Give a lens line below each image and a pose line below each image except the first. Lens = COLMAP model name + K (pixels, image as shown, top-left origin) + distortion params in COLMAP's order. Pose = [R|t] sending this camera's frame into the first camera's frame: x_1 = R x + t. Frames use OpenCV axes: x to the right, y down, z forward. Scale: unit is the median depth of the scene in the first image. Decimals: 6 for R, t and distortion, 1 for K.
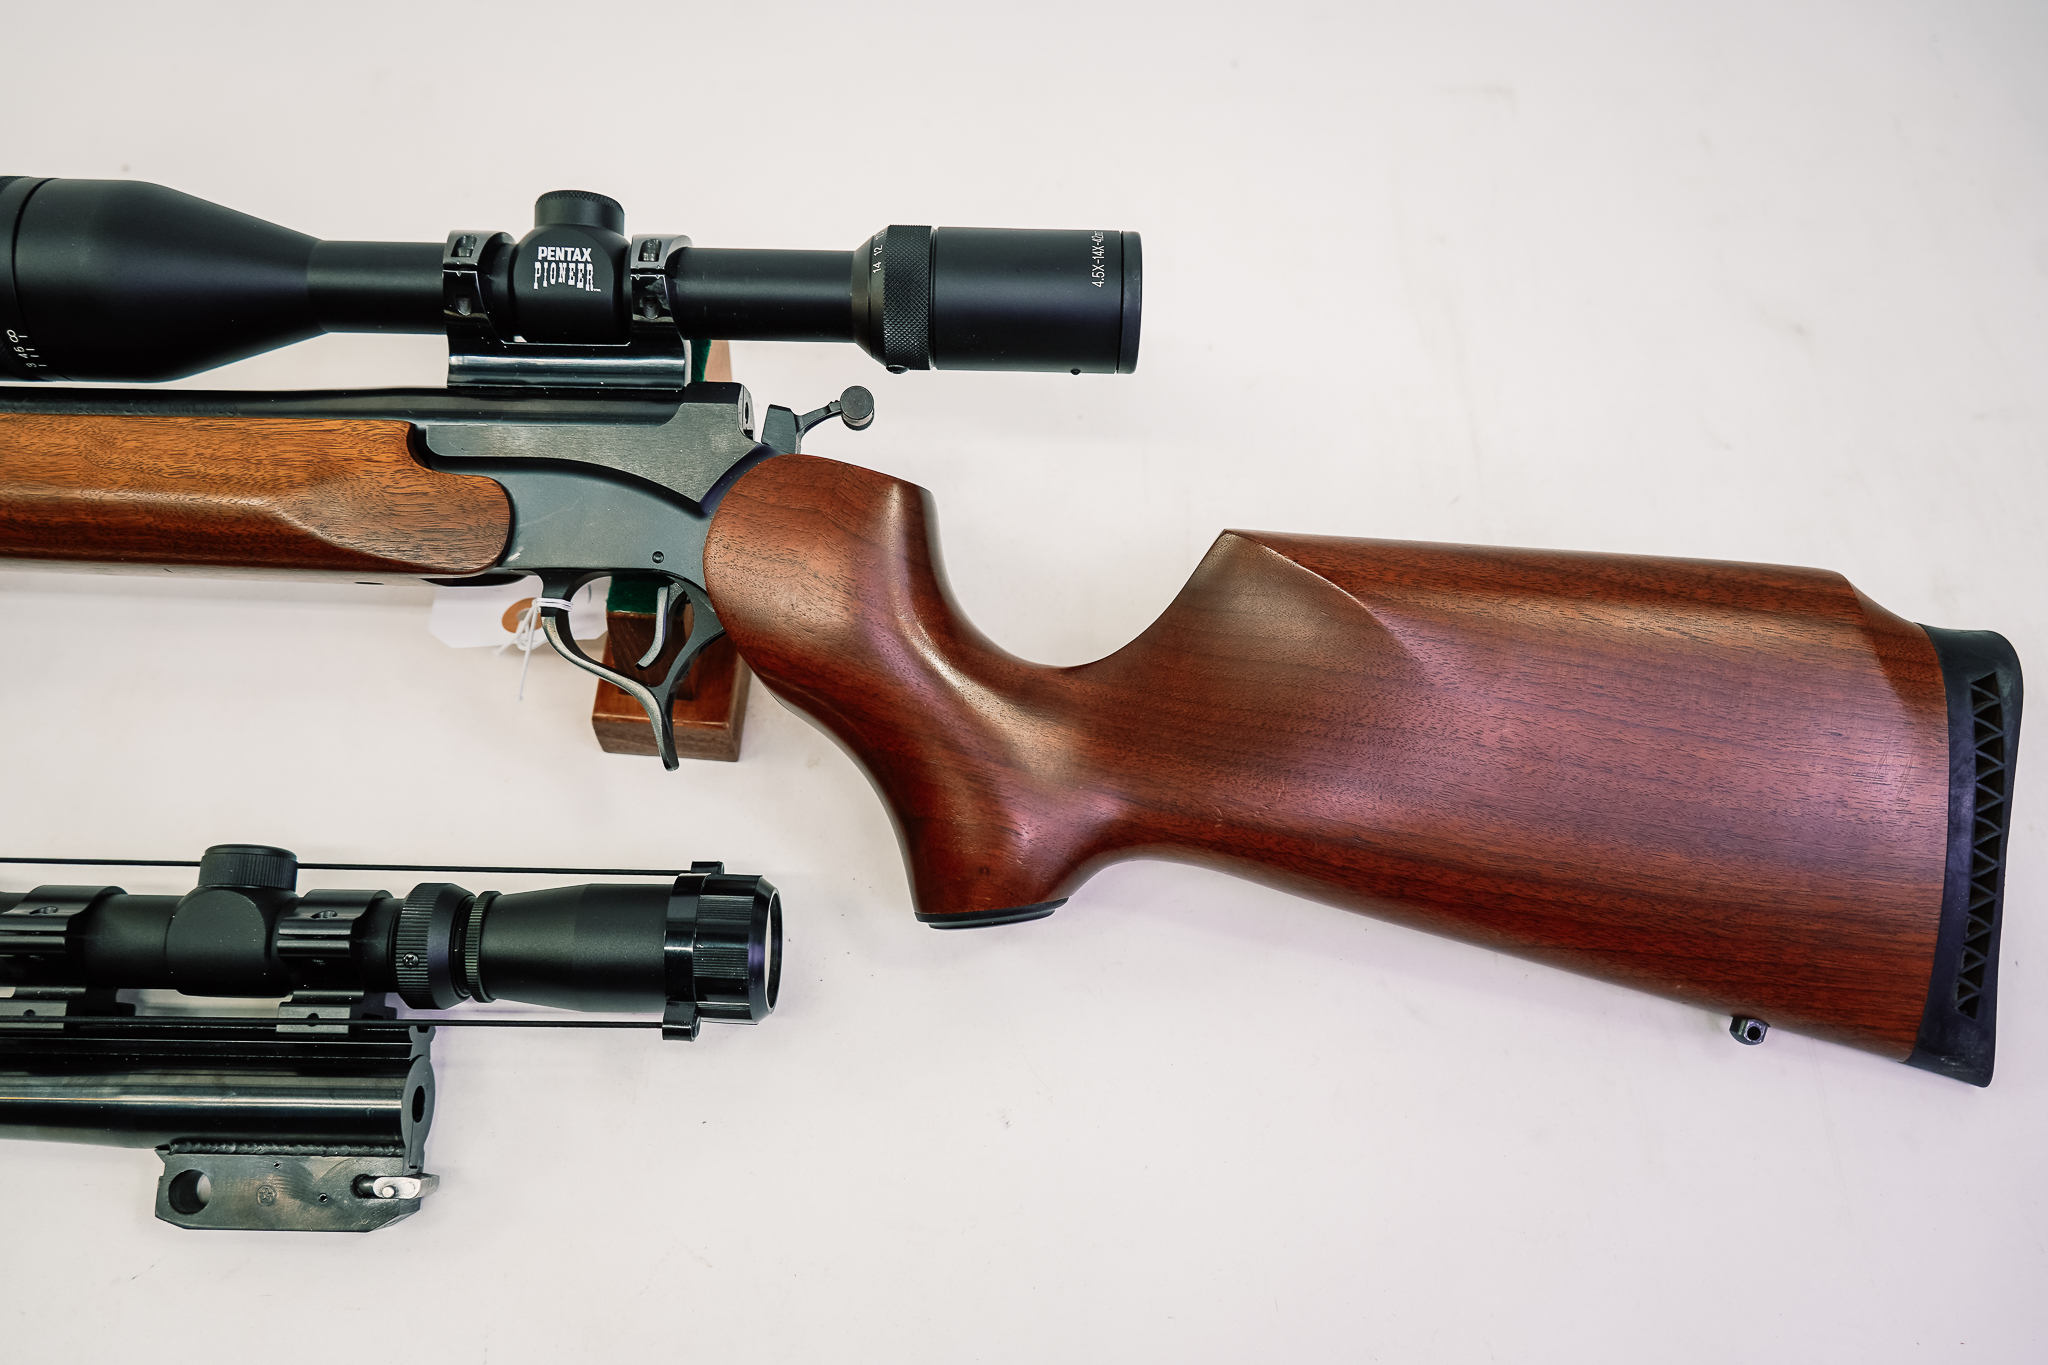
lens RADIAL K [[1611.0, 0, 938.2], [0, 1611.0, 644.3], [0, 0, 1]] dist [-0.002291, -0.001957]
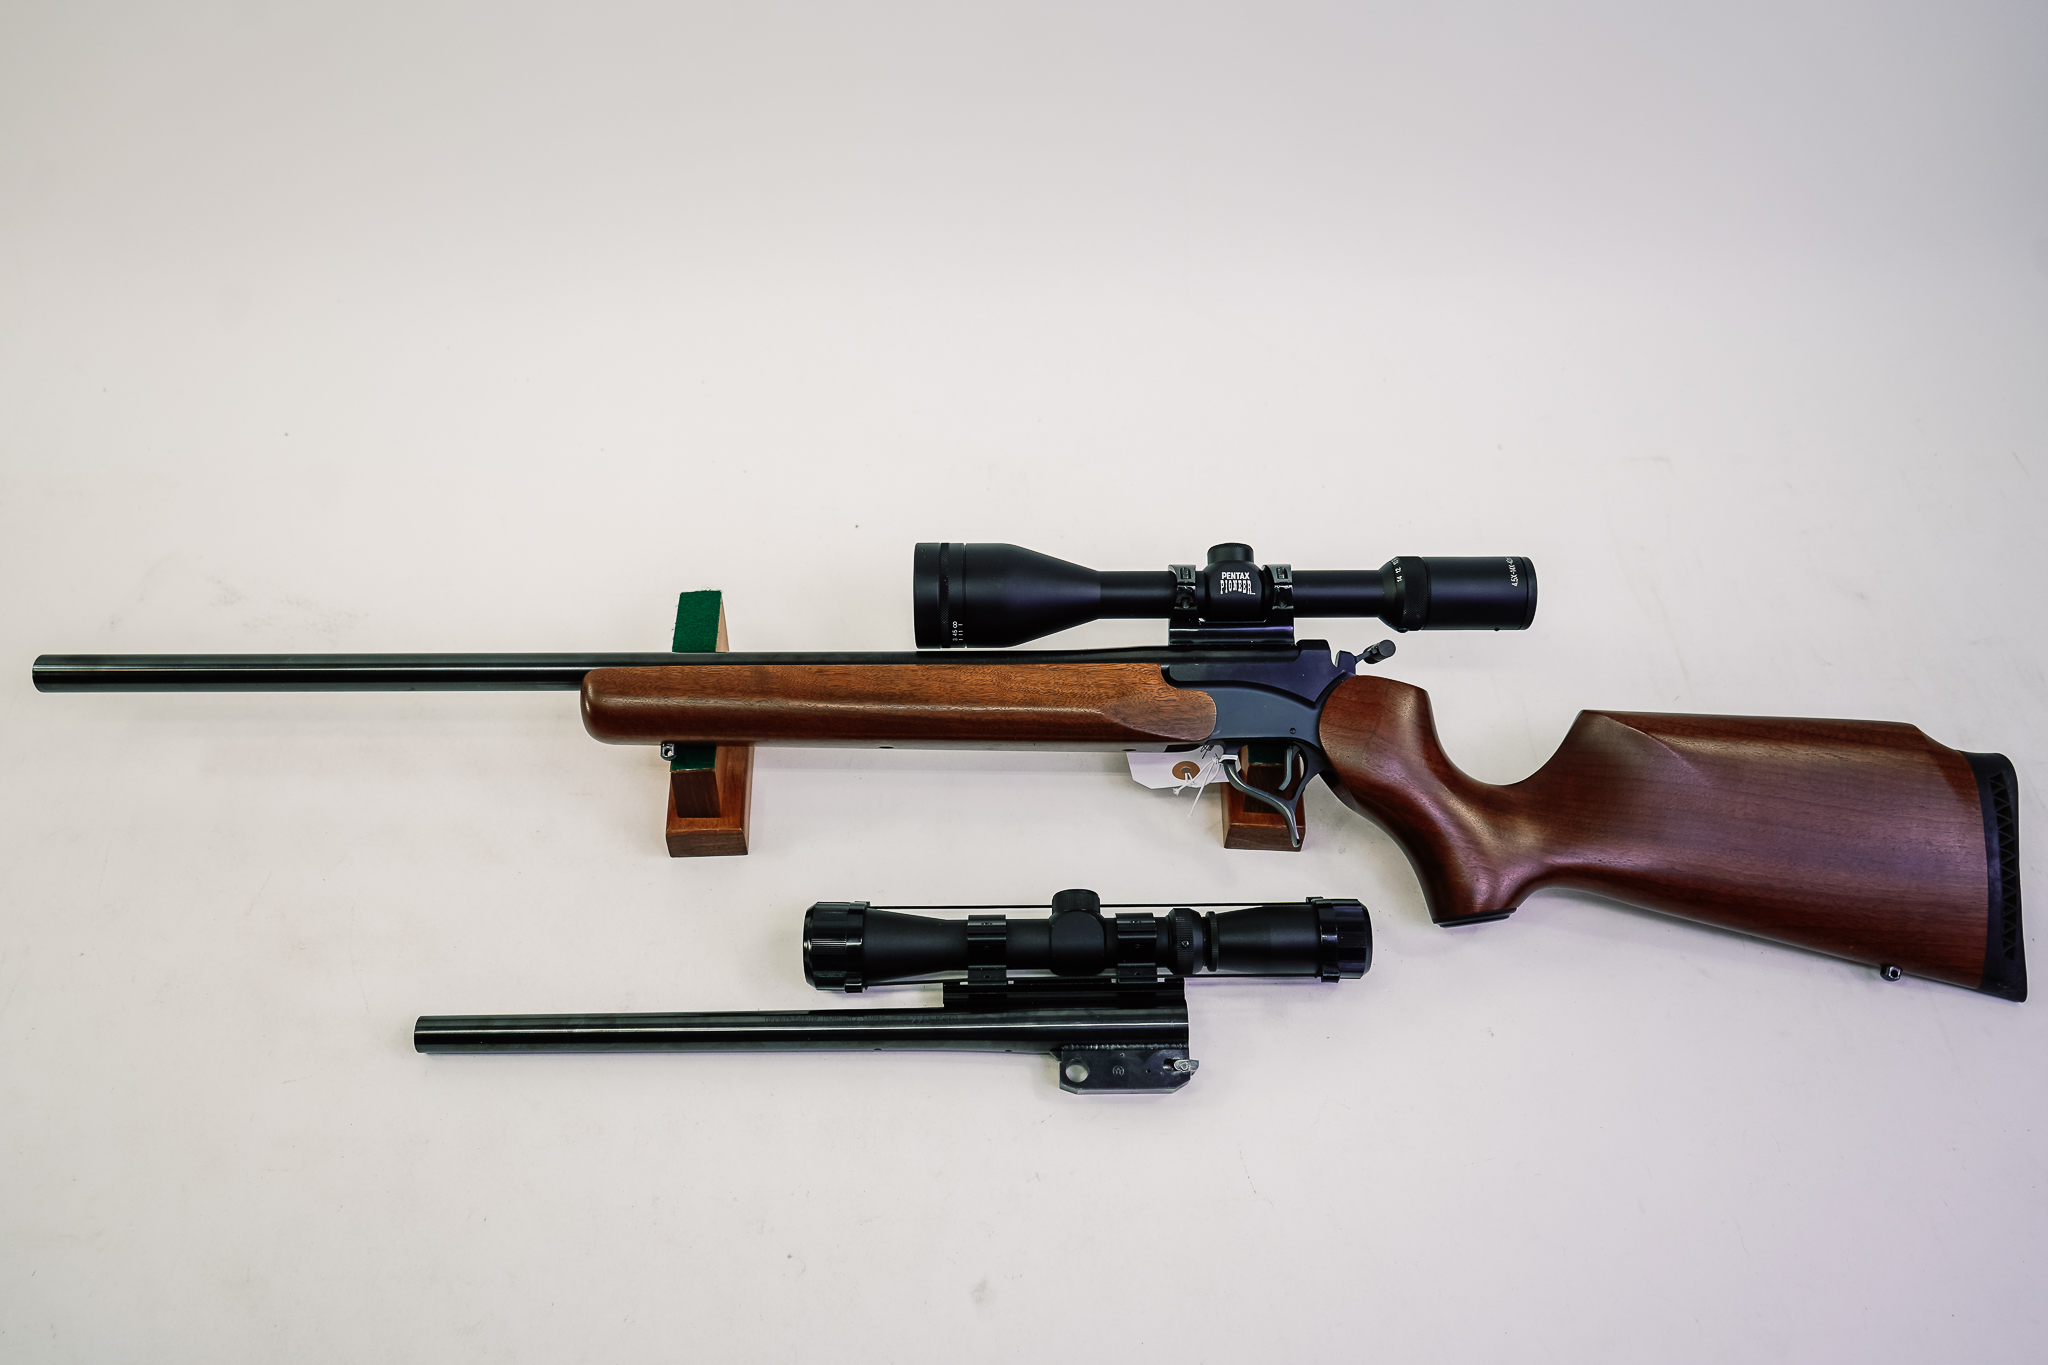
lens RADIAL K [[1487.2, 0, 1024.0], [0, 1487.2, 682.5], [0, 0, 1]] dist [0.002816, 0.007441]
pose [[0.999611, -0.025505, 0.011305, -0.509353], [0.026847, 0.989624, -0.141154, 0.128658], [-0.007587, 0.141402, 0.989923, -0.742269]]
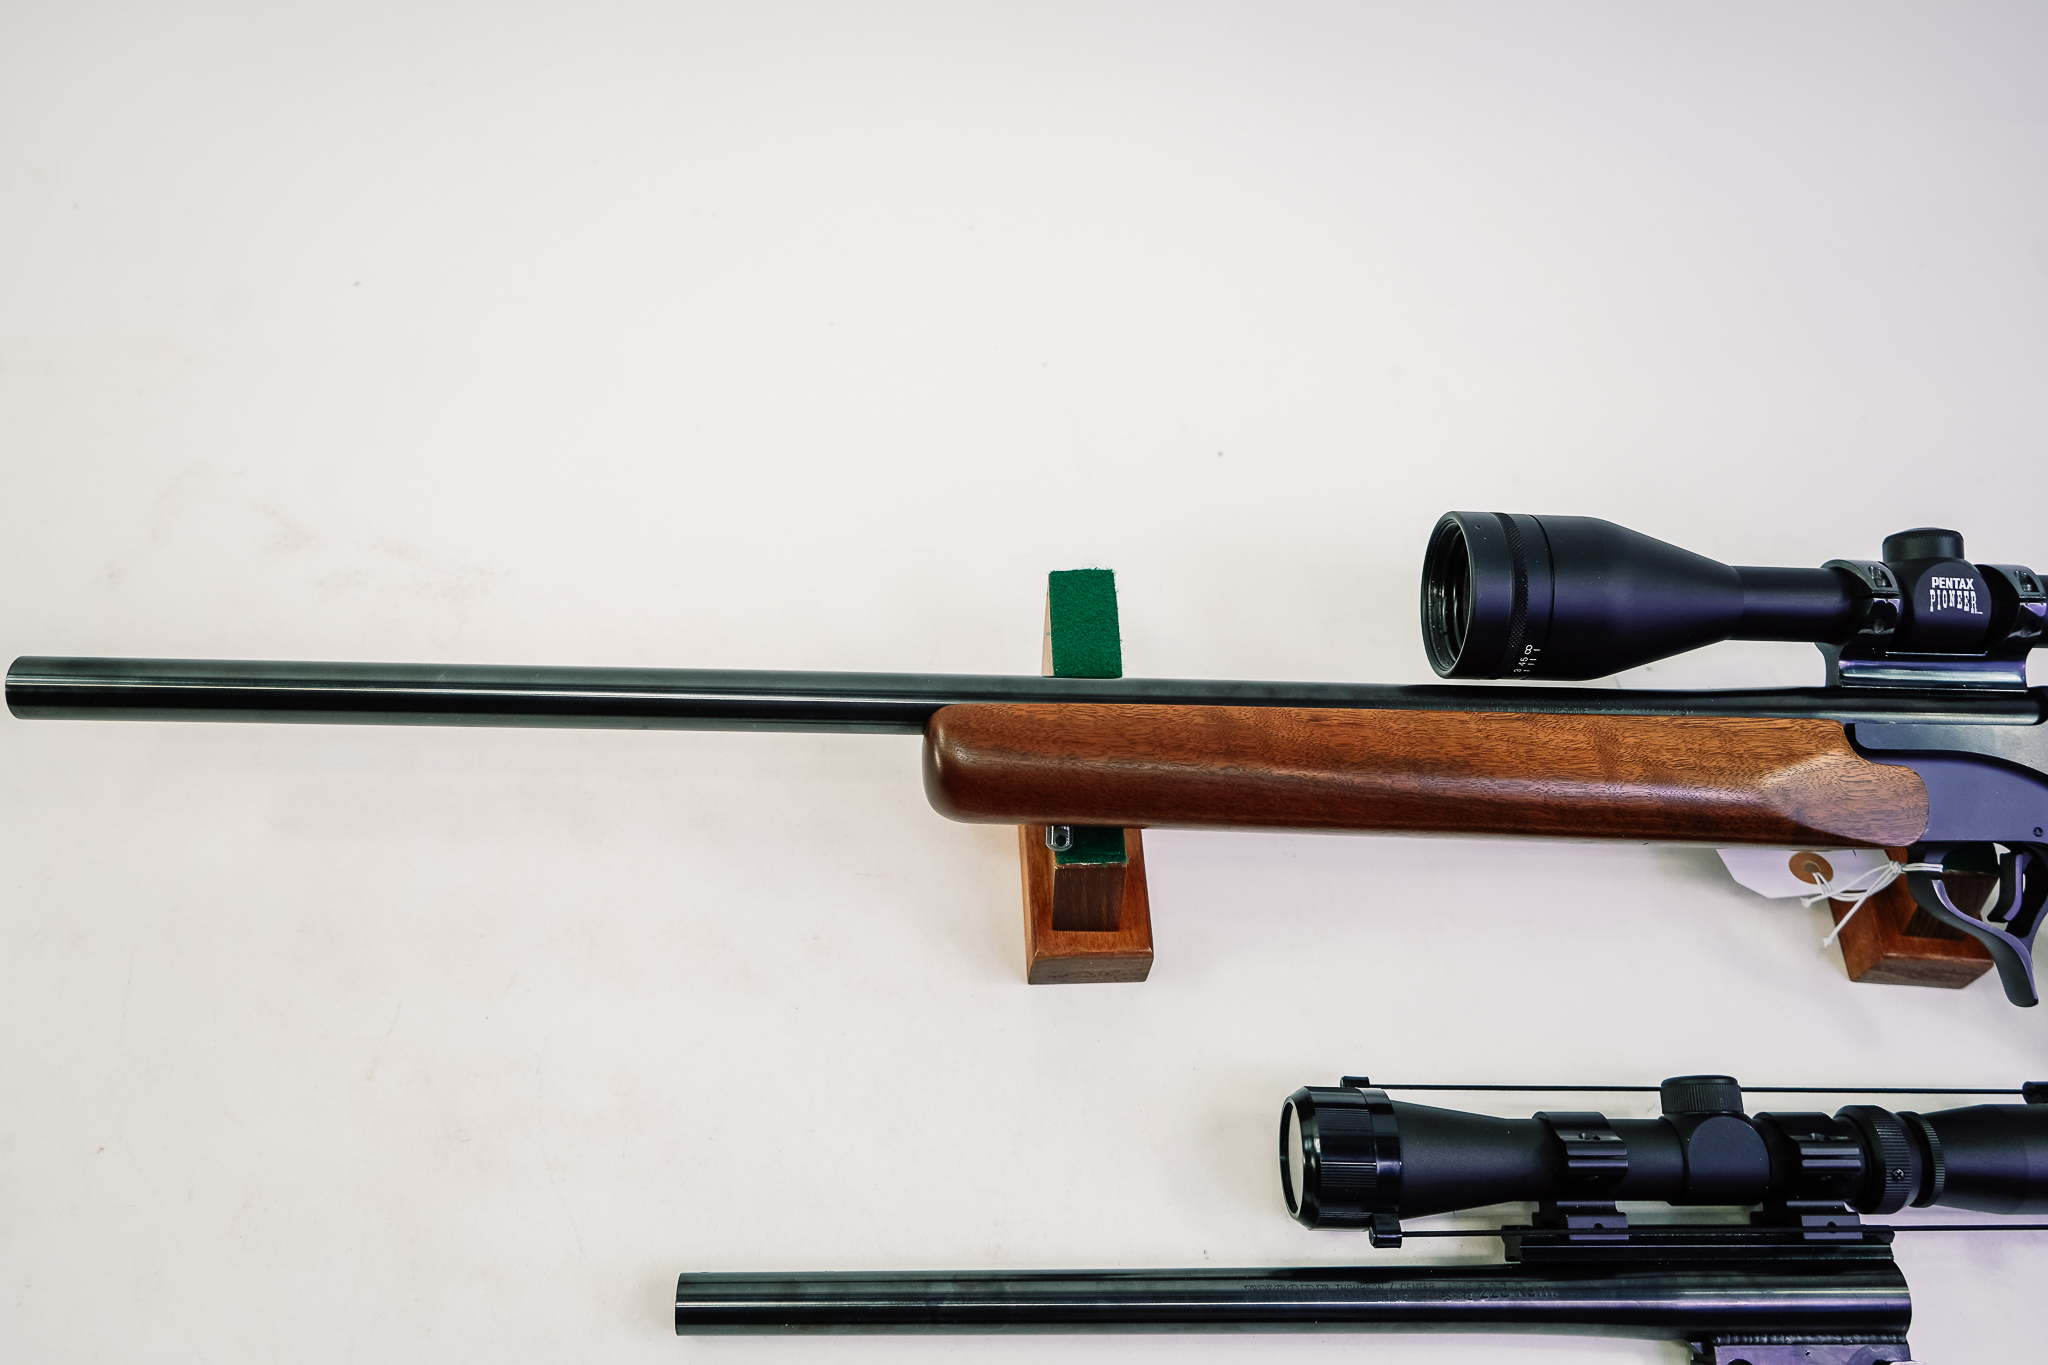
lens RADIAL K [[1487.2, 0, 1024.0], [0, 1487.2, 682.5], [0, 0, 1]] dist [0.002816, 0.007441]
pose [[0.997782, 0.002869, 0.066507, -1.014716], [0.000741, 0.998531, -0.054188, -0.106046], [-0.066564, 0.054117, 0.996313, -0.079749]]
